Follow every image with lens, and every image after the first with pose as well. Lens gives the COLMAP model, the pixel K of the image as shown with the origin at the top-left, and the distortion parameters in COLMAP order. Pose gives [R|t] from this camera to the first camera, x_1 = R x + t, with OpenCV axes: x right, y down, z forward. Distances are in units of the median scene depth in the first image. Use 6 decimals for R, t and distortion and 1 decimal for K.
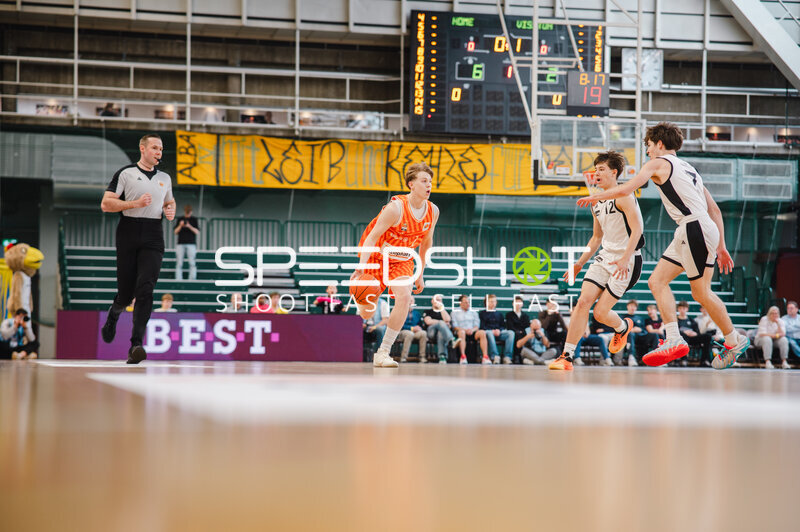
lens RADIAL K [[1913.9, 0, 399.4], [0, 1913.9, 270.6], [0, 0, 1]] dist [0.328740, 0.000000]
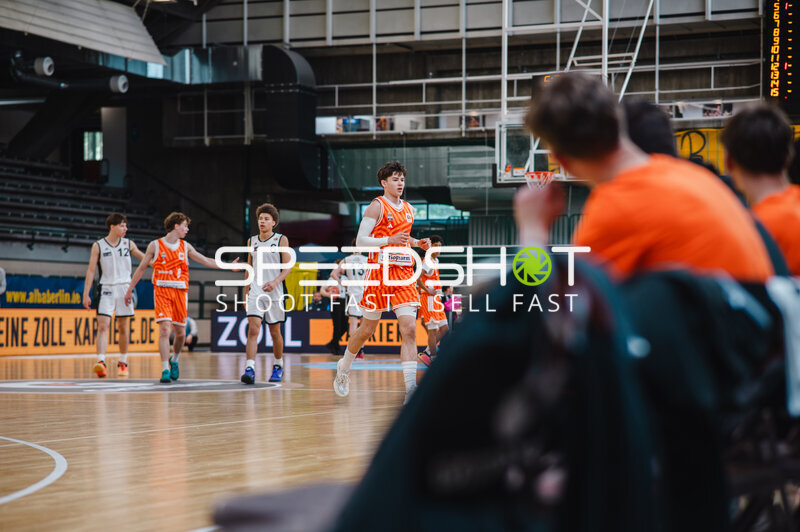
lens RADIAL K [[1913.9, 0, 397.7], [0, 1913.9, 266.6], [0, 0, 1]] dist [0.328740, 0.000000]
pose [[0.810887, -0.032131, -0.584320, 0.432698], [0.030132, 0.999460, -0.013144, 0.012465], [0.584426, -0.006949, 0.811417, 0.083228]]
